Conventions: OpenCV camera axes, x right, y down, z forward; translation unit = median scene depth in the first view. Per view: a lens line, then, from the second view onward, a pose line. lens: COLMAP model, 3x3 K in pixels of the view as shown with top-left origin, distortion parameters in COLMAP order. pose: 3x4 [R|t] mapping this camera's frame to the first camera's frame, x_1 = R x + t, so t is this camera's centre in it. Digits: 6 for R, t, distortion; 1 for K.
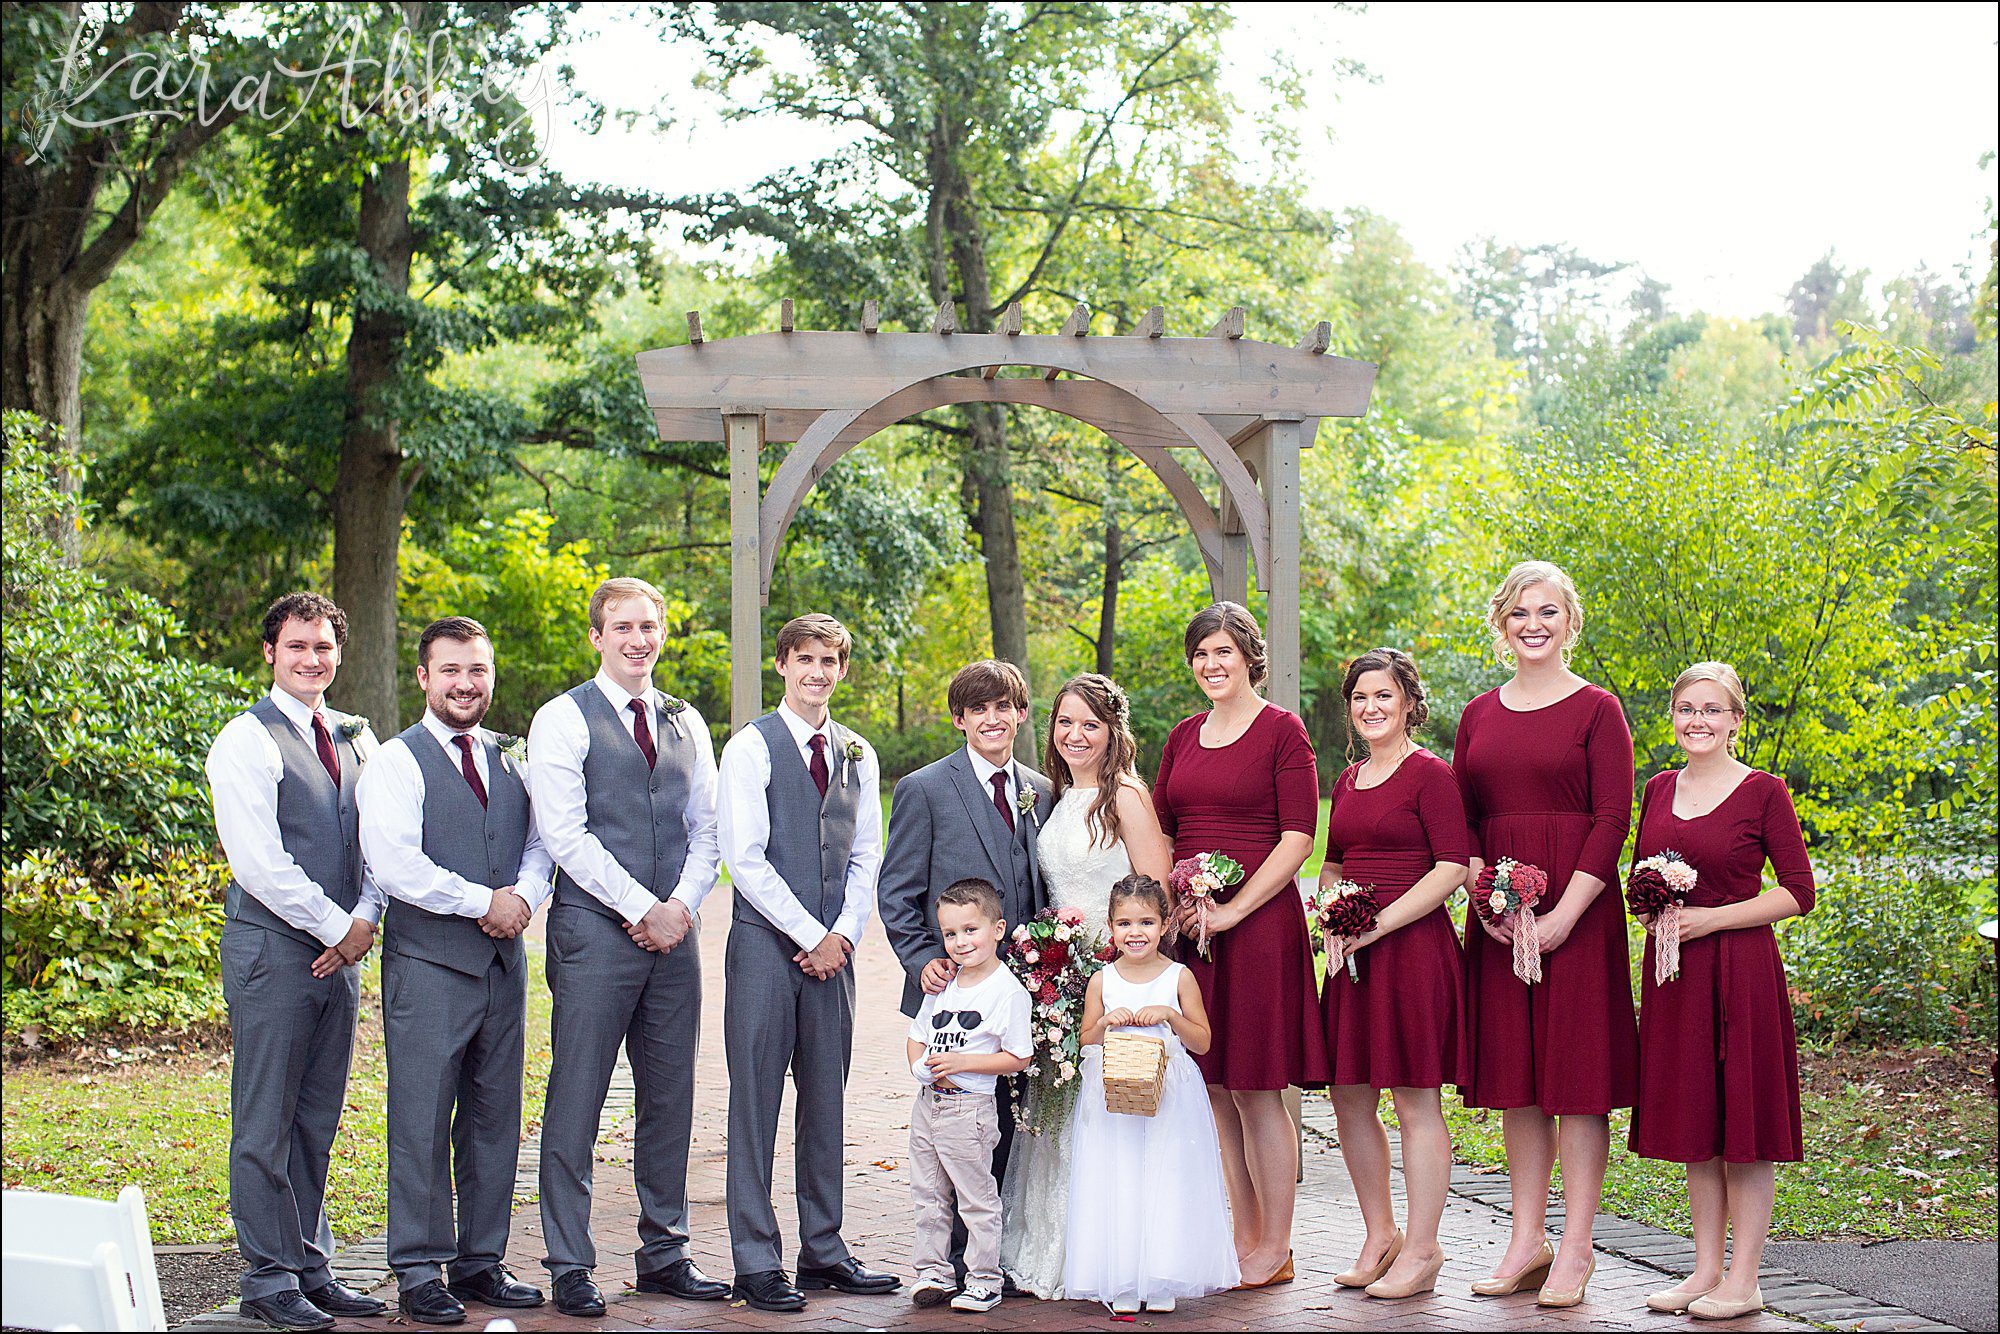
lens RADIAL K [[2862.0, 0, 962.5], [0, 2862.0, 664.6], [0, 0, 1]] dist [-0.193431, 0.413045]
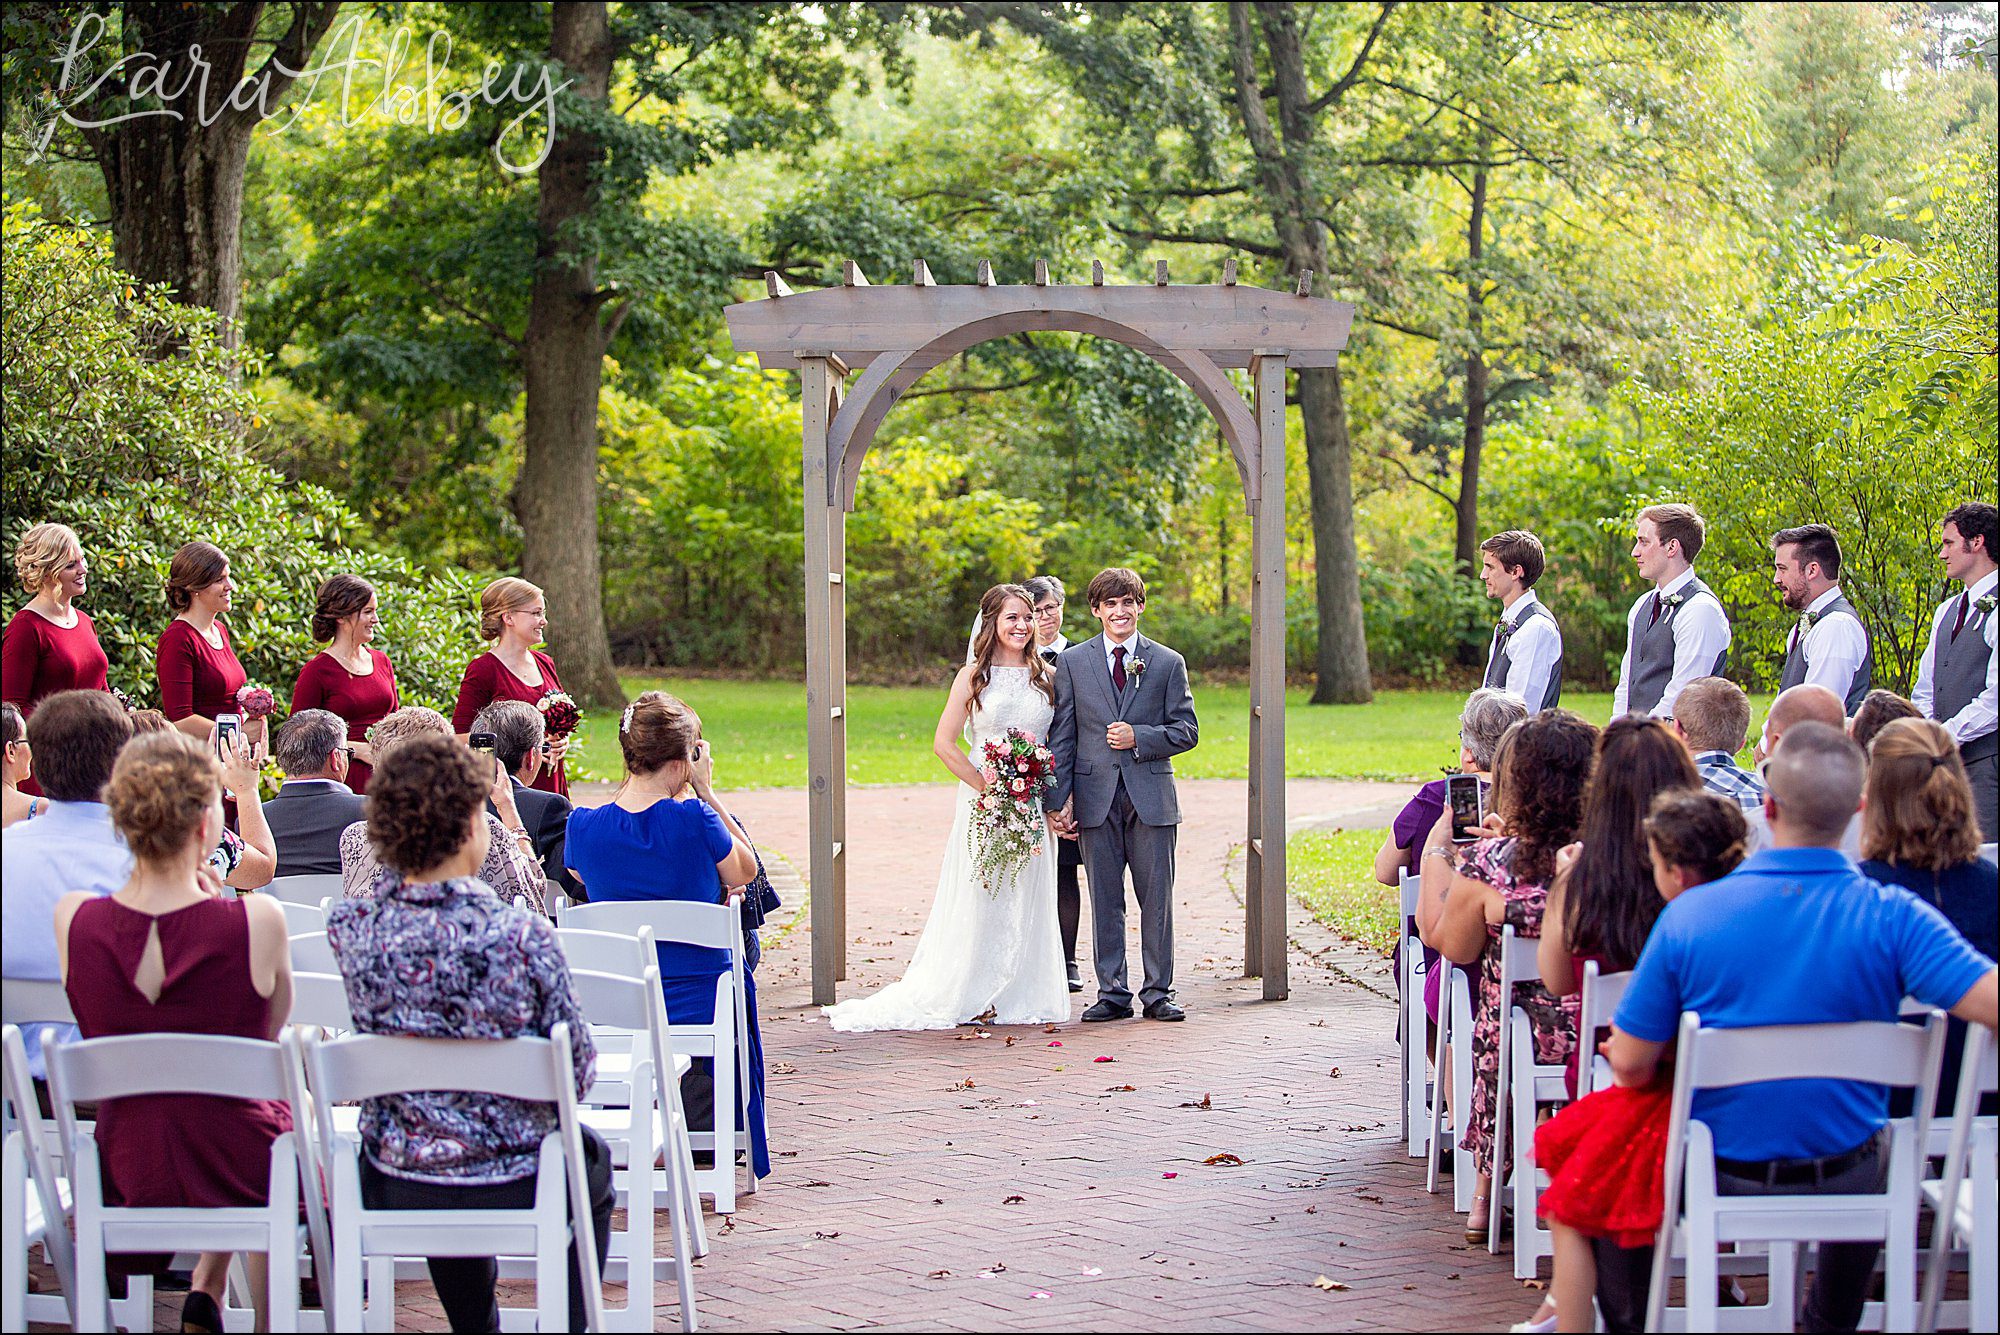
lens RADIAL K [[4179.1, 0, 1006.5], [0, 4179.1, 694.9], [0, 0, 1]] dist [-0.323409, 0.026192]
pose [[0.993638, 0.000021, -0.112620, 0.059930], [0.004959, 0.999022, 0.043933, -0.006541], [0.112510, -0.044212, 0.992666, -0.219634]]
